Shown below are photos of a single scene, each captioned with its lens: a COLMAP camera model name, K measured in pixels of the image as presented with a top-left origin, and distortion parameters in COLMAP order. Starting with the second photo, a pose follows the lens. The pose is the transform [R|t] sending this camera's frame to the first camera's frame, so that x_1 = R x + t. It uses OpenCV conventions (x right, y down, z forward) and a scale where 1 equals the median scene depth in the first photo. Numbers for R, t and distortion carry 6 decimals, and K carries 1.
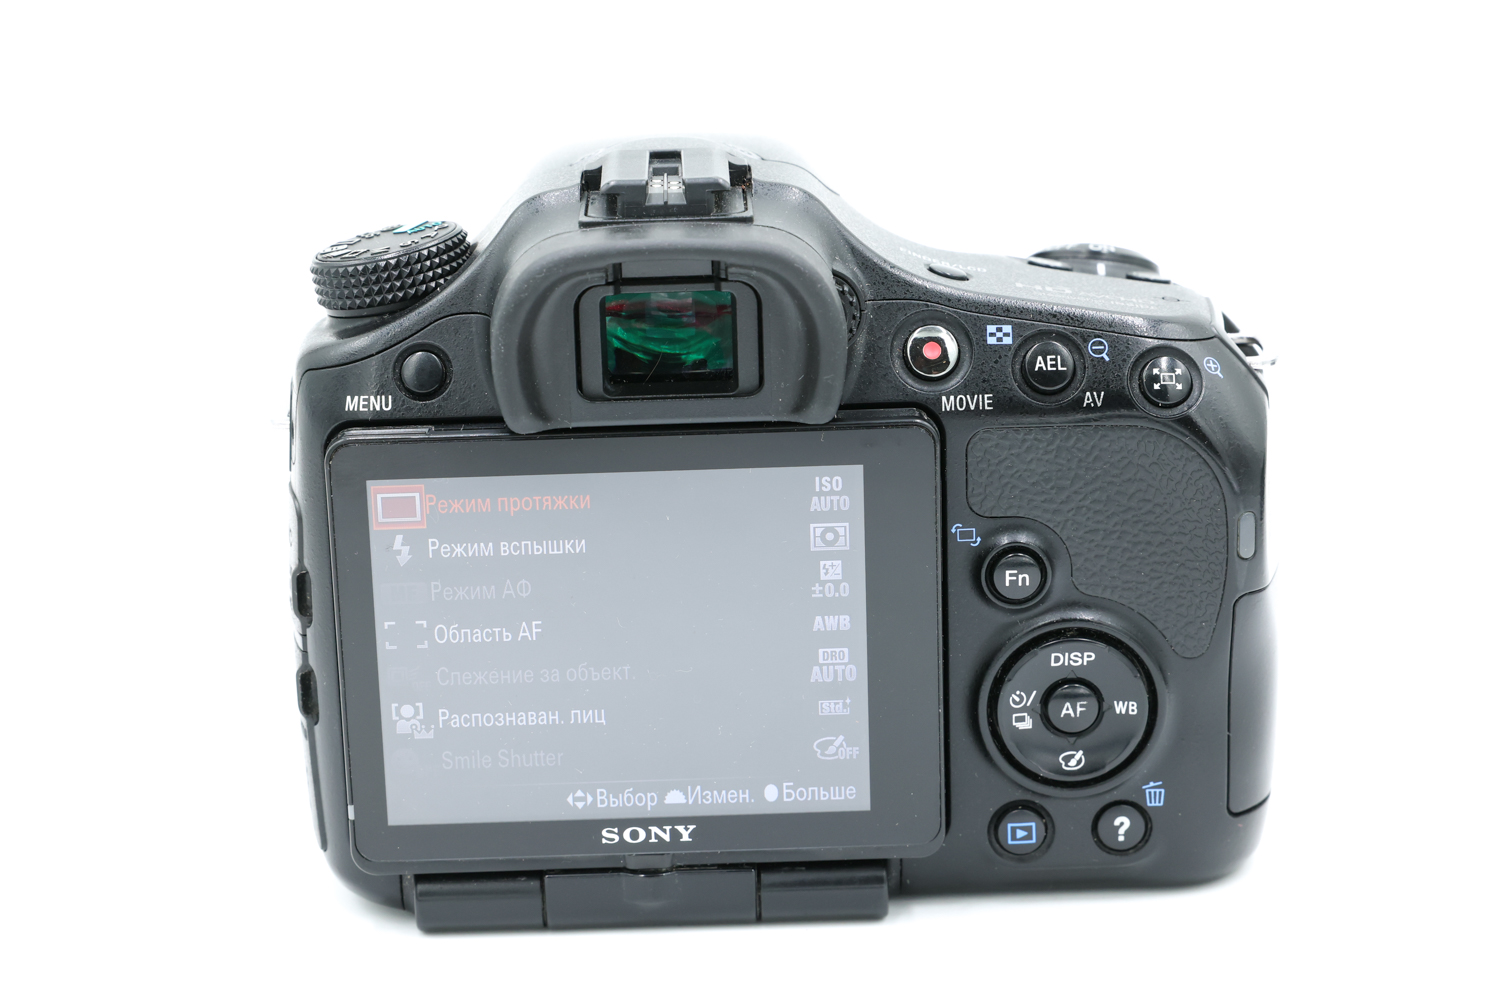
lens RADIAL K [[3567.1, 0, 750.0], [0, 3567.1, 500.0], [0, 0, 1]] dist [-0.117970, -0.191268]
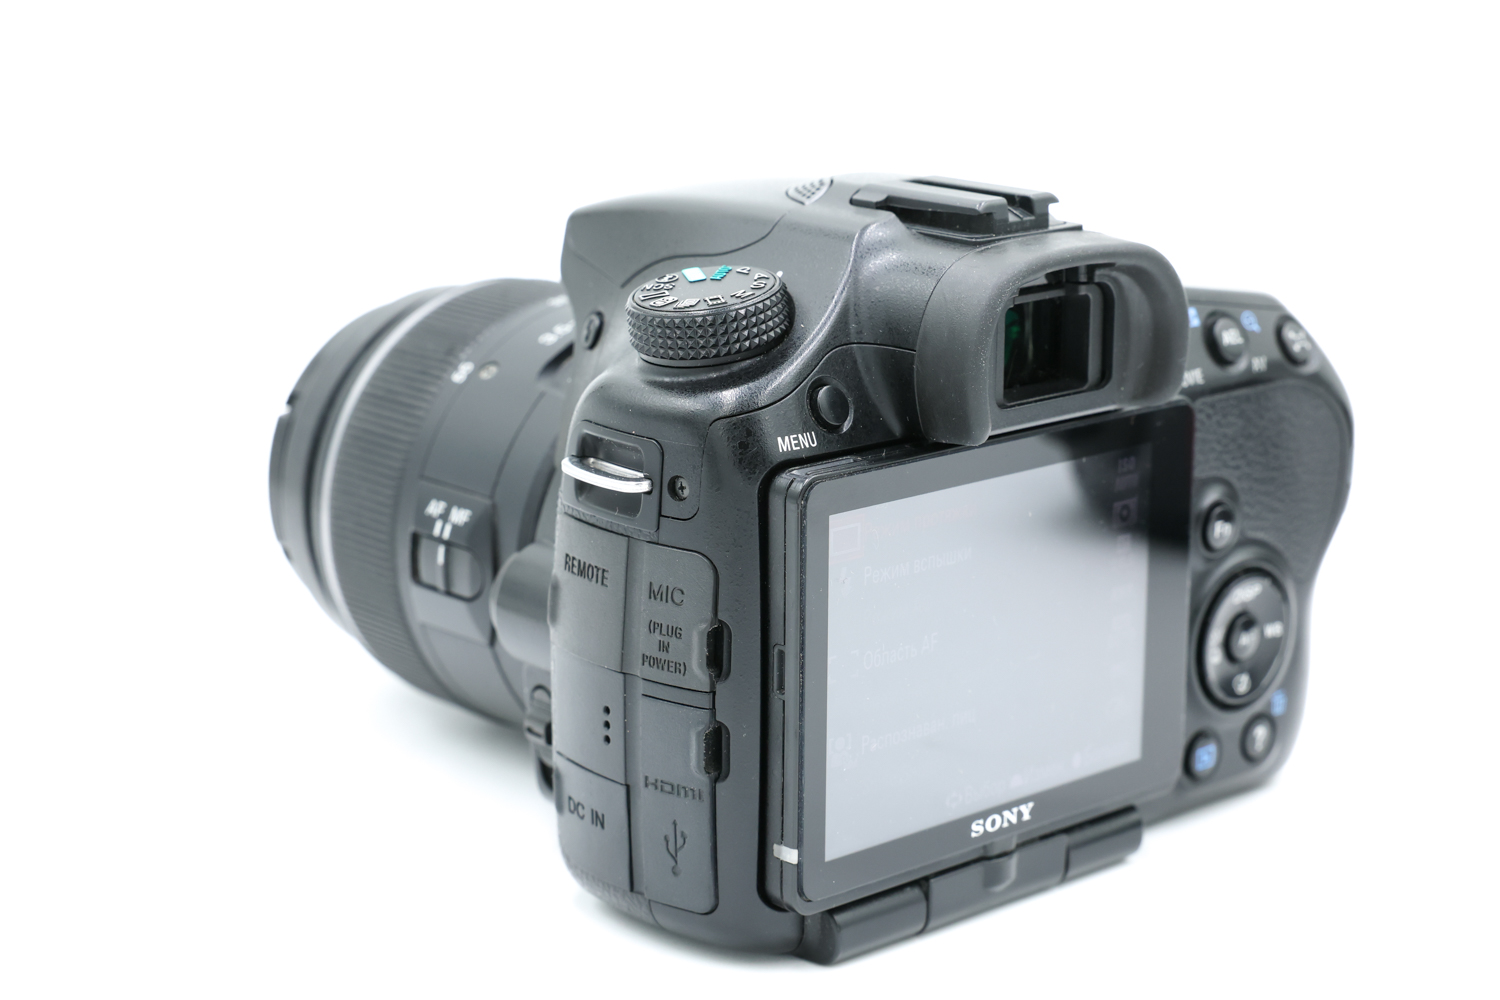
lens RADIAL K [[2965.3, 0, 750.0], [0, 2965.3, 500.0], [0, 0, 1]] dist [-0.363953, 0.041257]
pose [[0.764766, -0.129430, 0.631175, -0.629977], [0.170443, 0.985357, -0.004458, -0.009348], [-0.621356, 0.110988, 0.775628, 0.353628]]
